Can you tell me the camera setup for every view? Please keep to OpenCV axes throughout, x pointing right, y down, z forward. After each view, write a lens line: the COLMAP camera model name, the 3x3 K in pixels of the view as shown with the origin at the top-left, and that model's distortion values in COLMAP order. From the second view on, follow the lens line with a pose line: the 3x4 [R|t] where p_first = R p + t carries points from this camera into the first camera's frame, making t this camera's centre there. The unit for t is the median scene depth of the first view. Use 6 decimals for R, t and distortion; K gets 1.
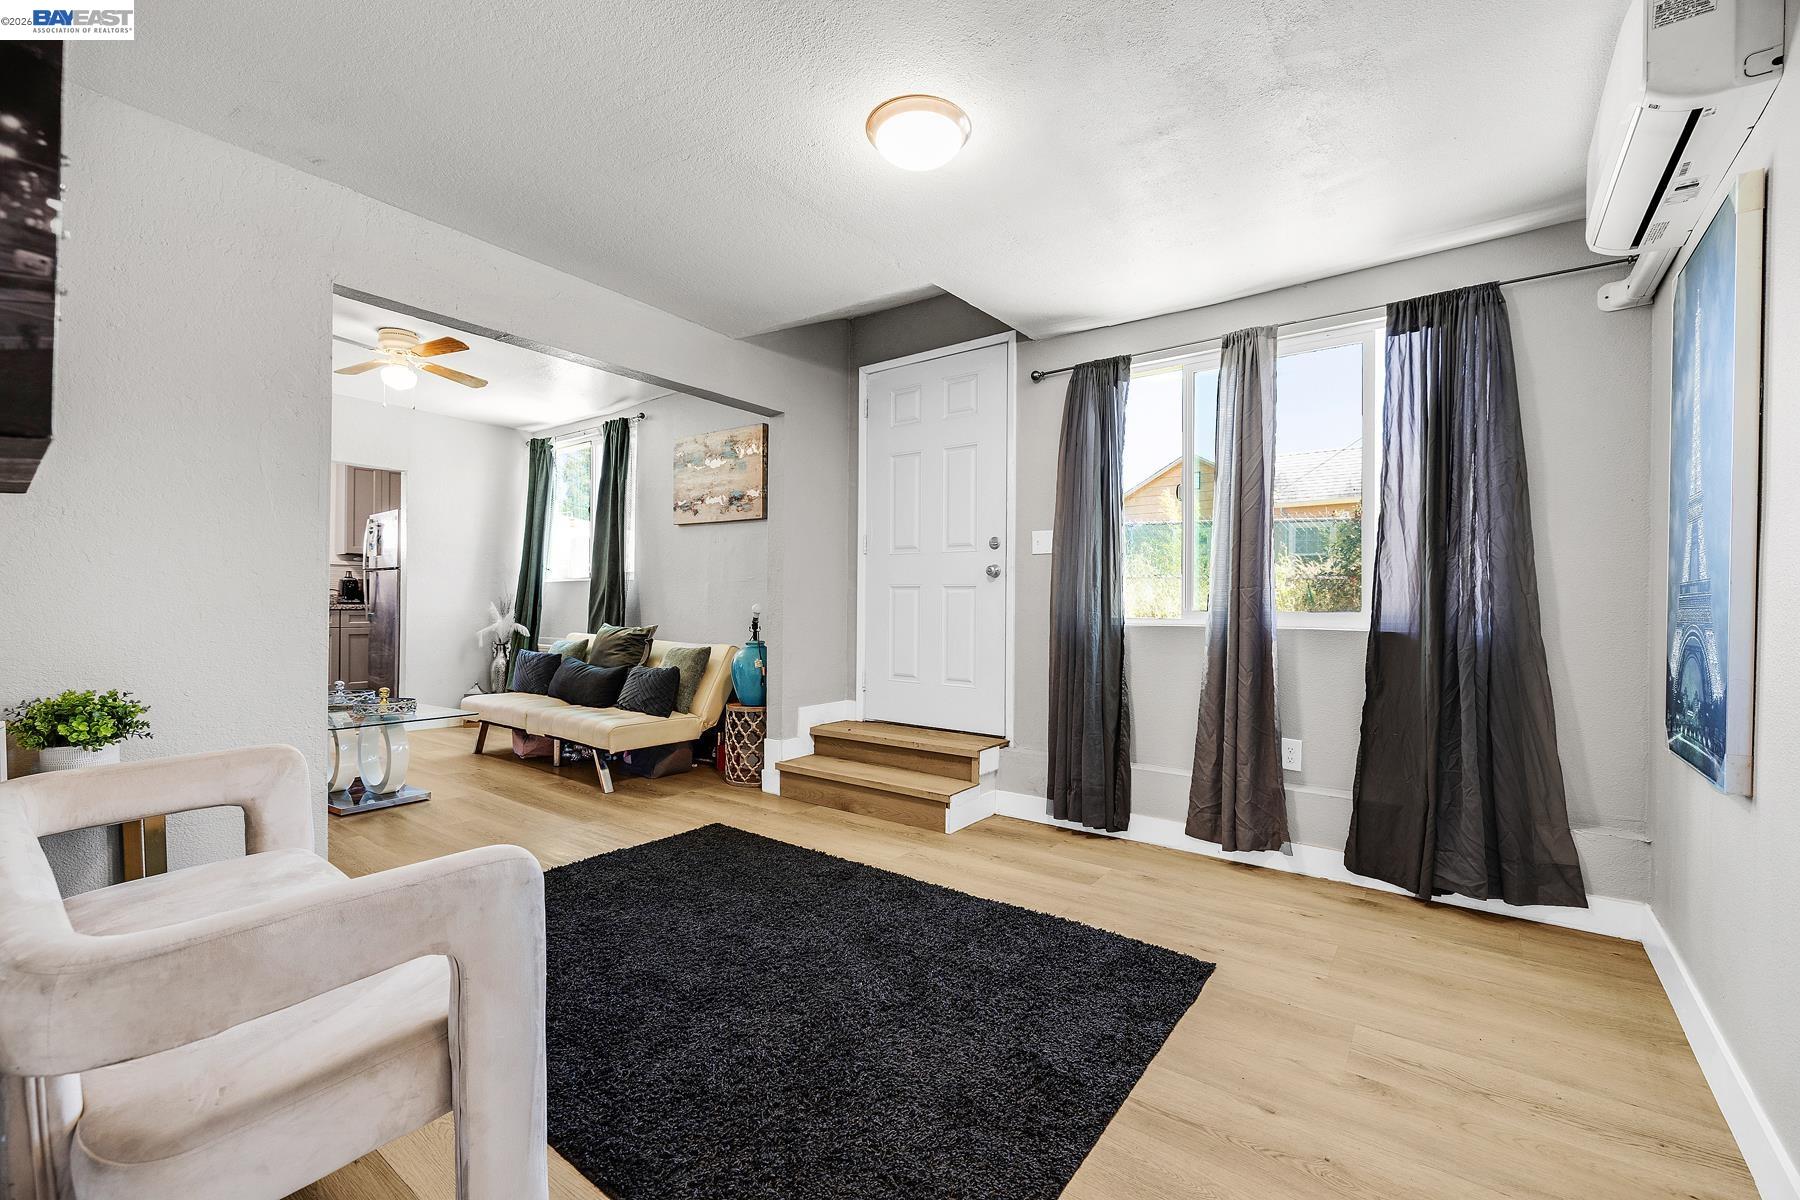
lens RADIAL K [[752.3, 0, 896.8], [0, 752.3, 599.9], [0, 0, 1]] dist [0.002017, 0.000127]
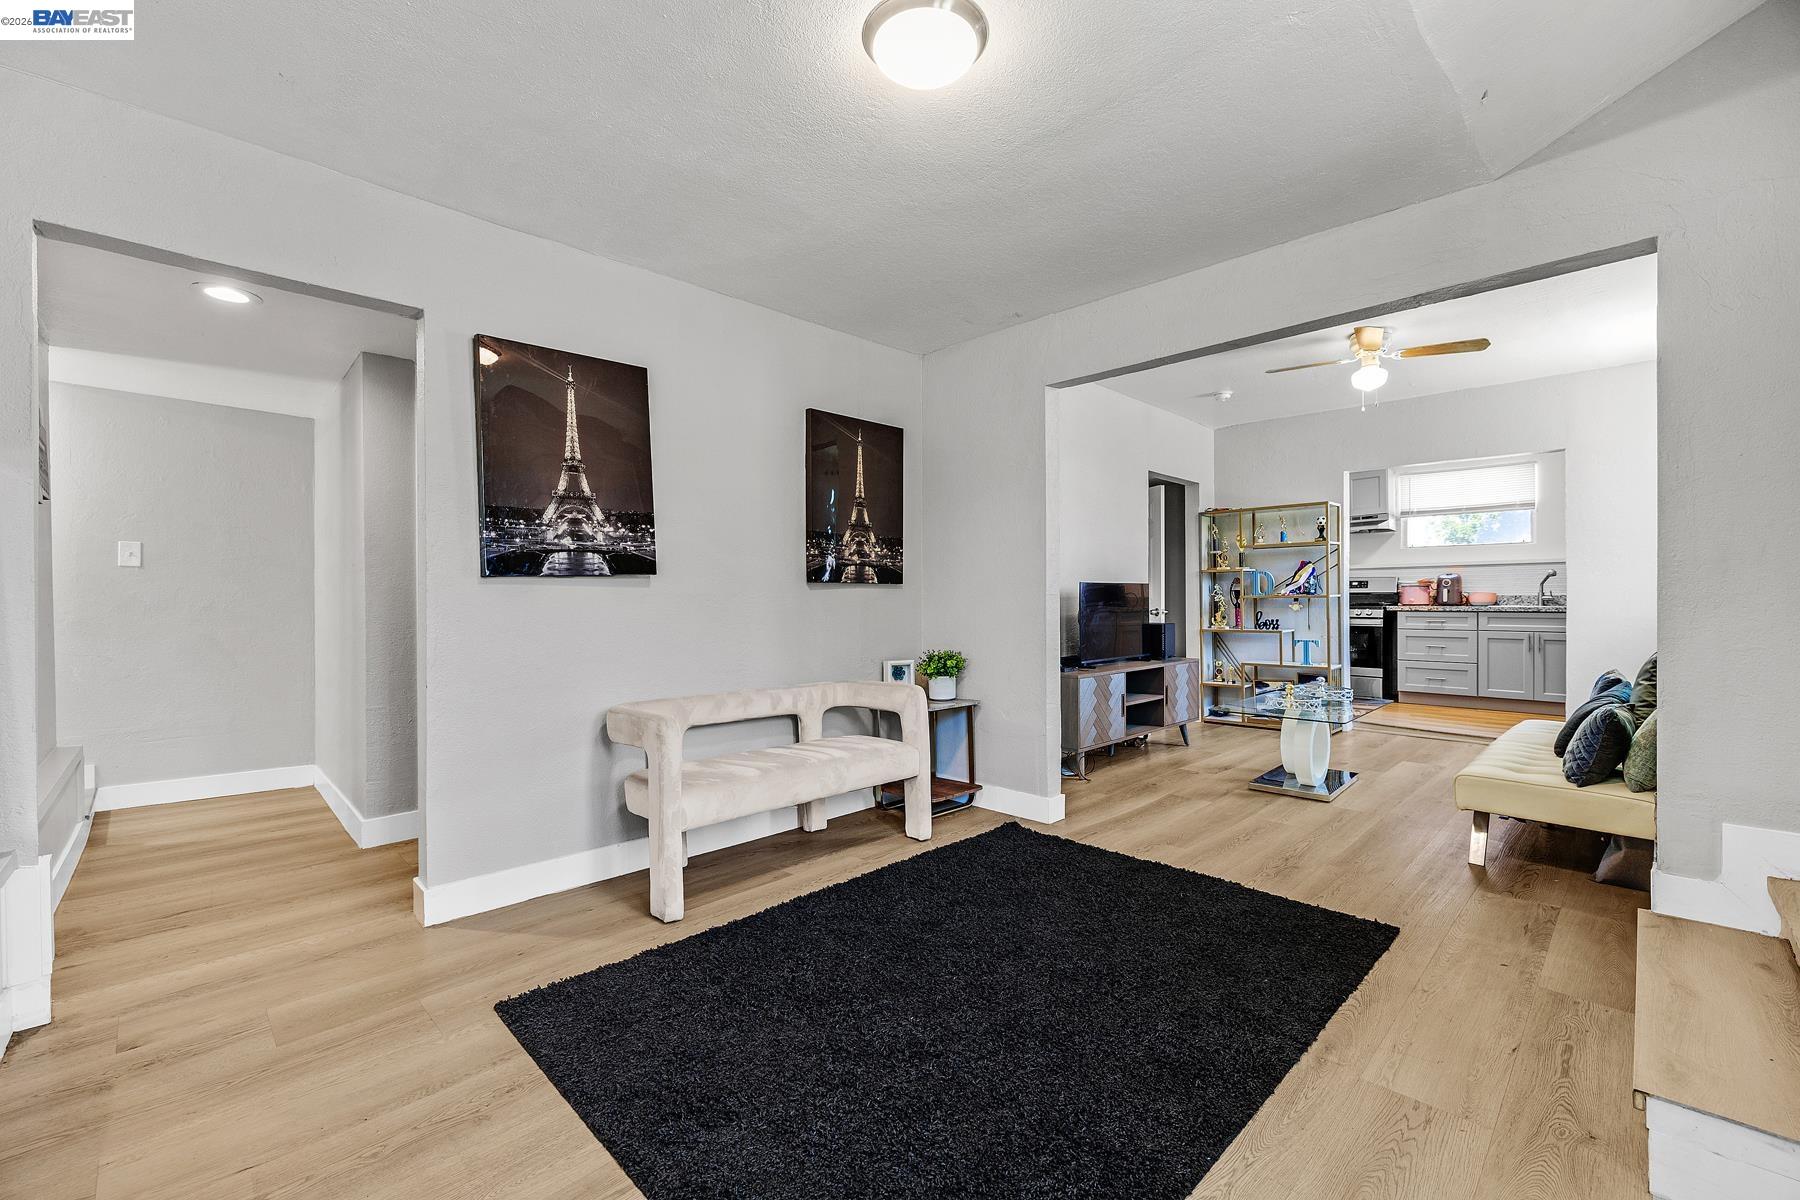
lens RADIAL K [[752.3, 0, 896.8], [0, 752.3, 599.9], [0, 0, 1]] dist [0.002017, 0.000127]
pose [[-0.147335, -0.007253, -0.989060, 0.332387], [0.004748, 0.999956, -0.008040, 0.001782], [0.989075, -0.005880, -0.147294, 0.429797]]
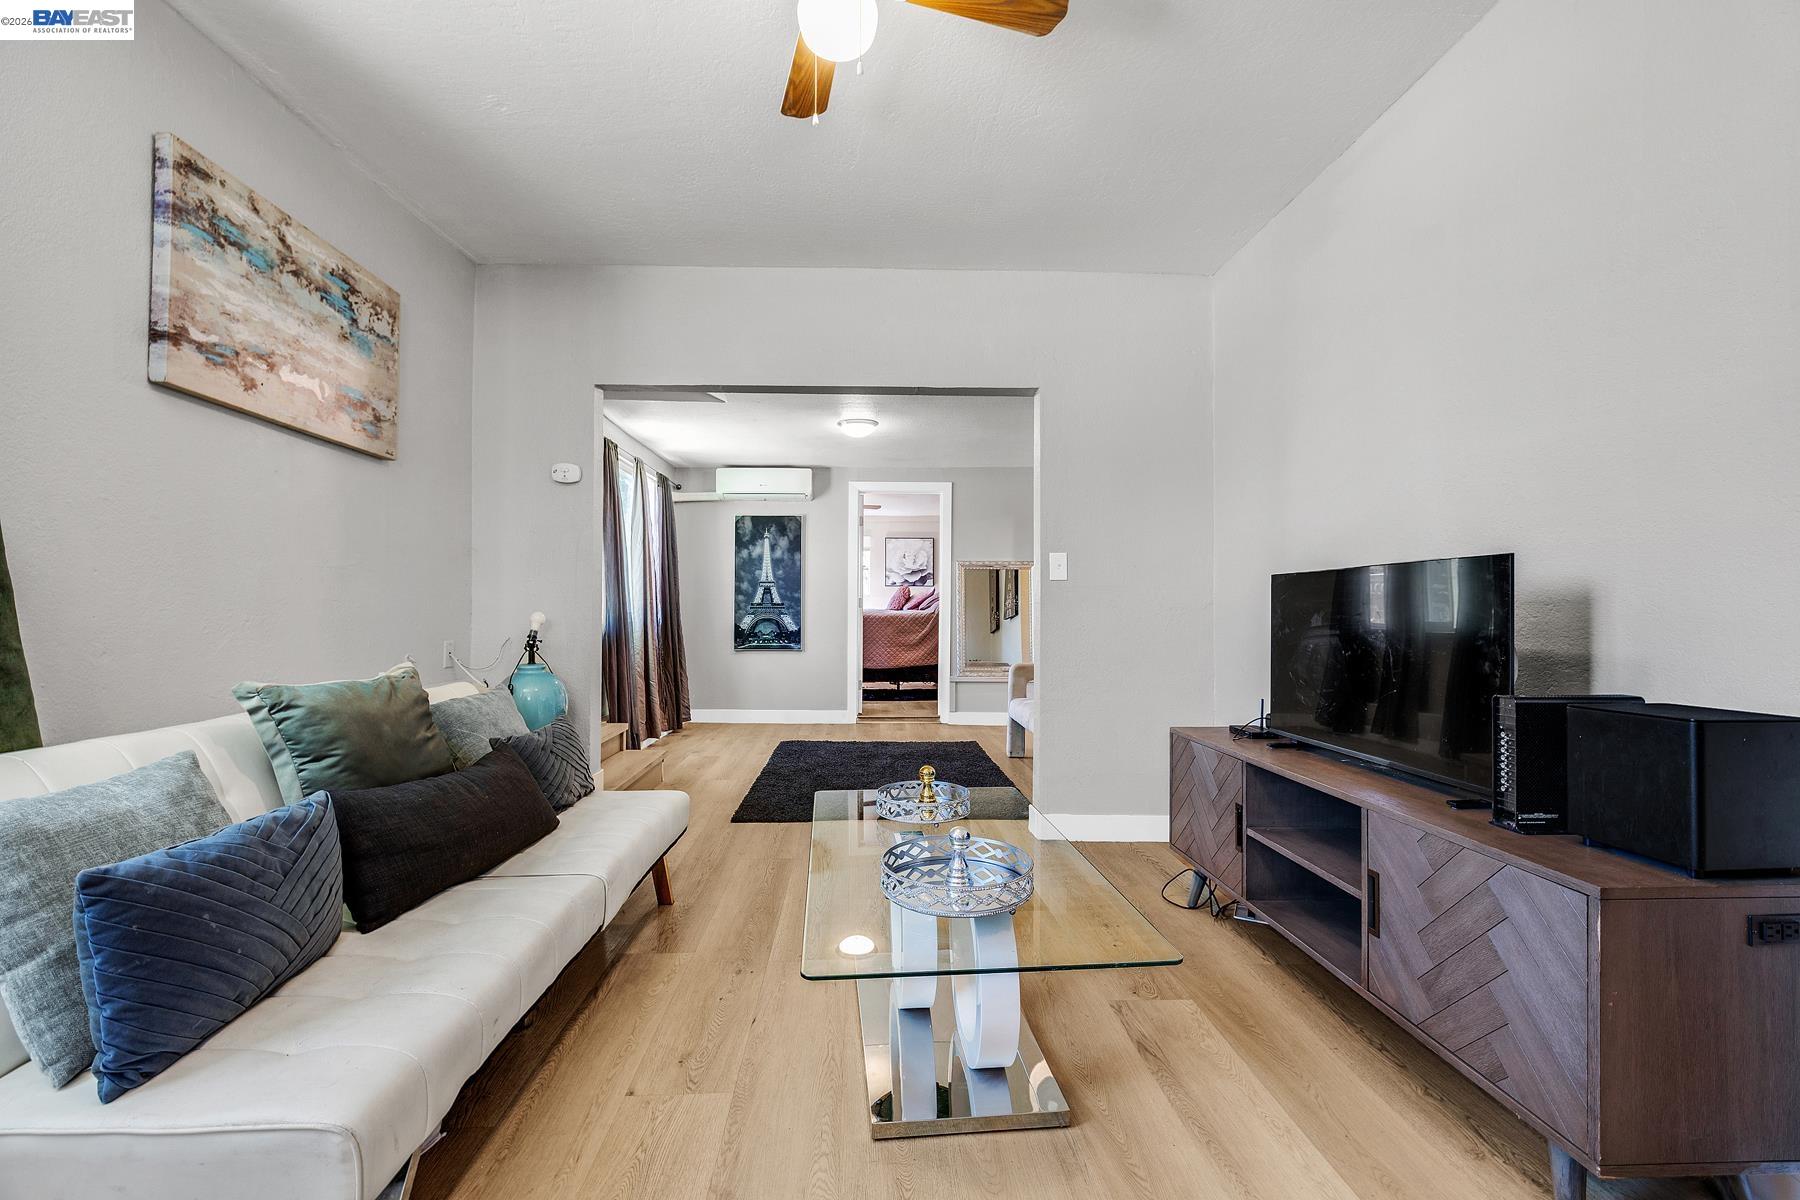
lens RADIAL K [[752.3, 0, 896.8], [0, 752.3, 599.9], [0, 0, 1]] dist [0.002017, 0.000127]
pose [[-0.638269, -0.000384, 0.769813, -0.788059], [-0.012247, 0.999878, -0.009655, -0.002811], [-0.769716, -0.015590, -0.638196, 0.985353]]
